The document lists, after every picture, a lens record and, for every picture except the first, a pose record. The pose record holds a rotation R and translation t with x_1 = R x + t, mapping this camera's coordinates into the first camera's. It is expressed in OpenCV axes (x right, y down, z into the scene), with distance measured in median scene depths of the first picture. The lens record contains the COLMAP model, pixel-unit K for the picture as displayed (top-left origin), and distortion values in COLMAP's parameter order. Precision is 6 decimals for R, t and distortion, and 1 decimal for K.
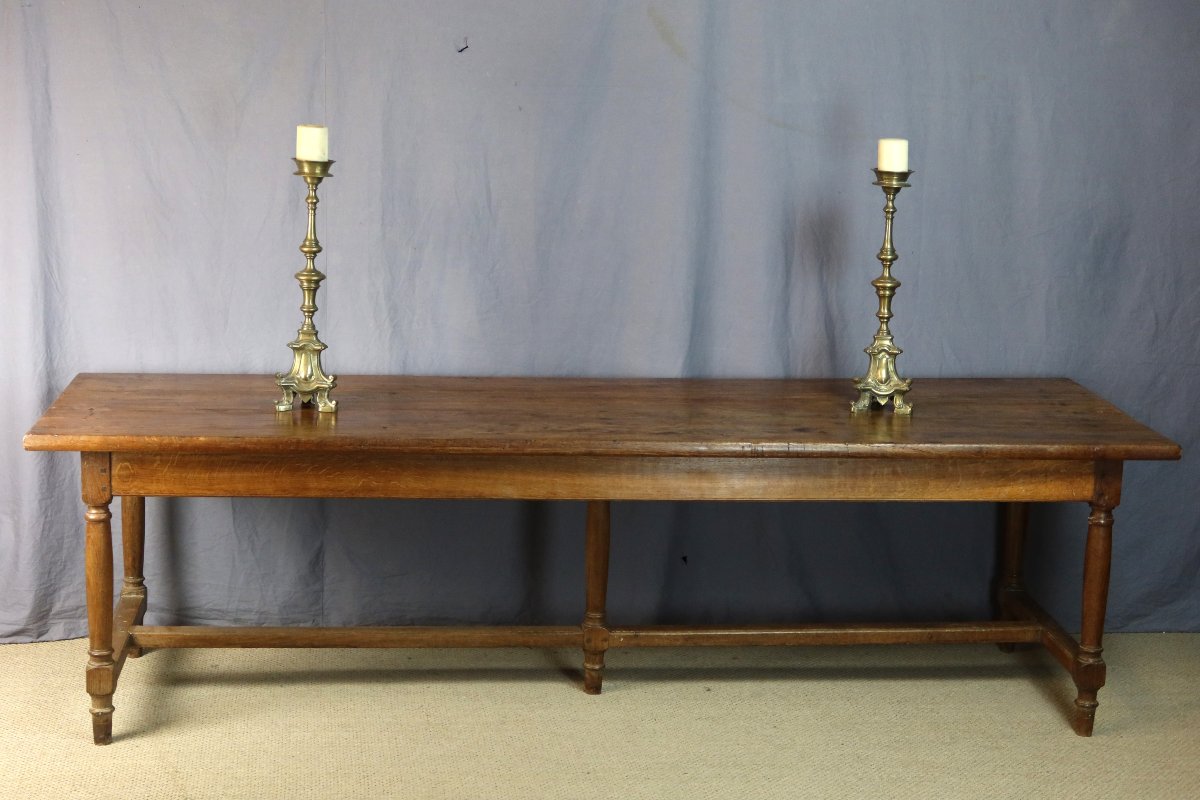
lens RADIAL K [[1988.3, 0, 597.0], [0, 1988.3, 388.9], [0, 0, 1]] dist [0.007270, 0.000000]
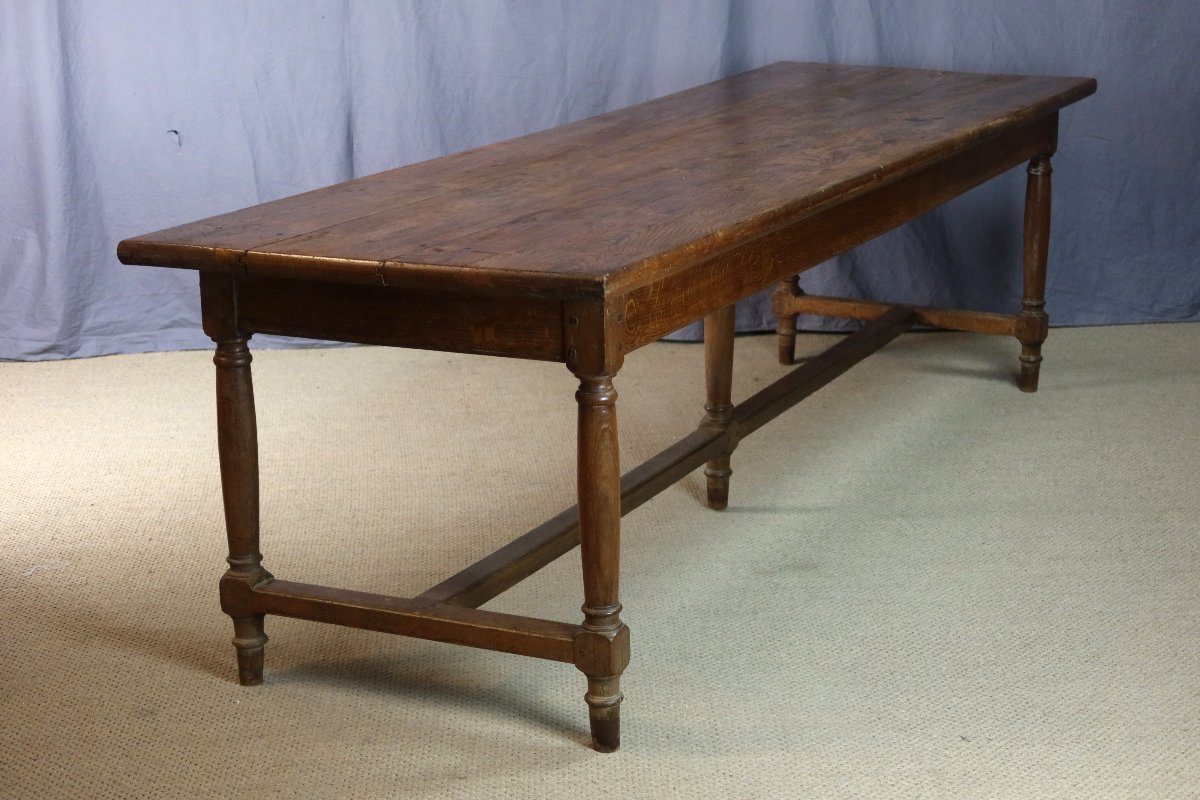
lens RADIAL K [[2122.7, 0, 610.5], [0, 2122.7, 378.4], [0, 0, 1]] dist [-0.000417, 0.000000]
pose [[0.999001, -0.032320, -0.030875, 0.016594], [0.034393, 0.997012, 0.069161, 0.075525], [0.028548, -0.070154, 0.997128, -0.033739]]
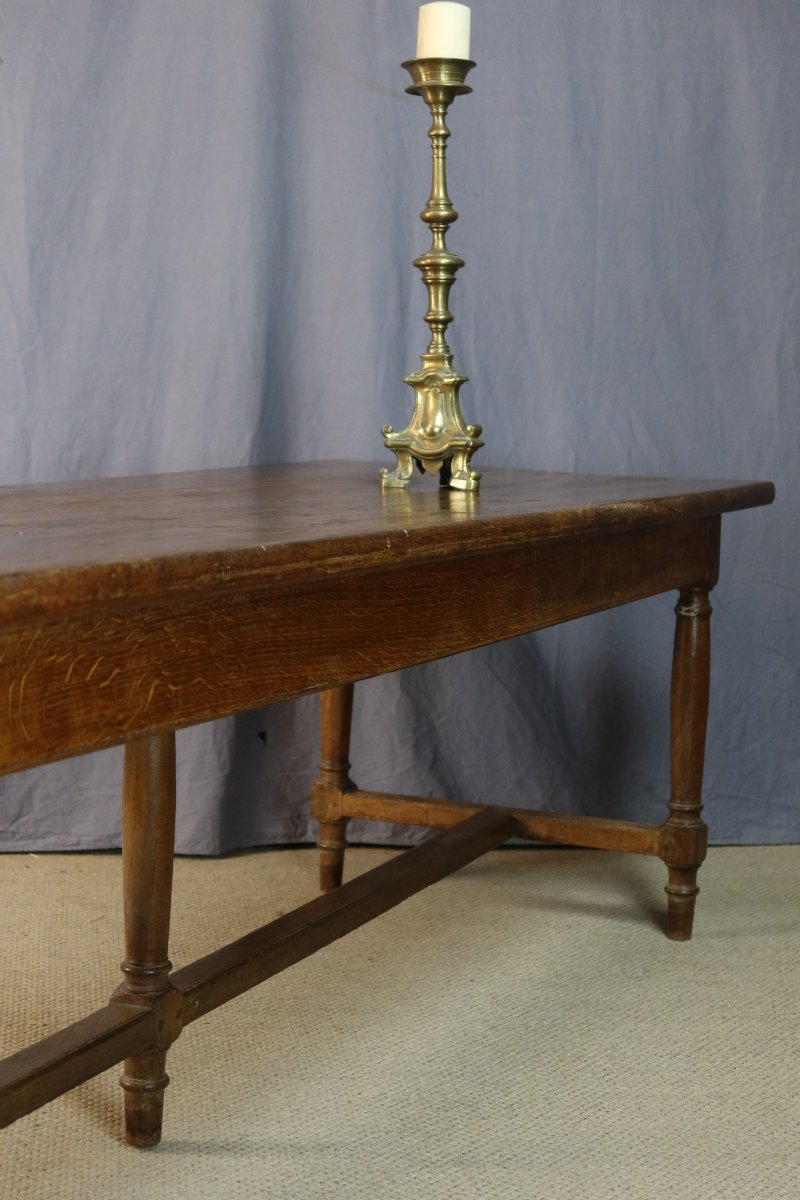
lens RADIAL K [[1988.3, 0, 418.3], [0, 1988.3, 602.1], [0, 0, 1]] dist [0.007270, 0.000000]
pose [[0.999358, -0.010867, 0.034134, 0.078982], [0.013485, 0.996907, -0.077427, 0.098578], [-0.033187, 0.077838, 0.996414, 0.332103]]
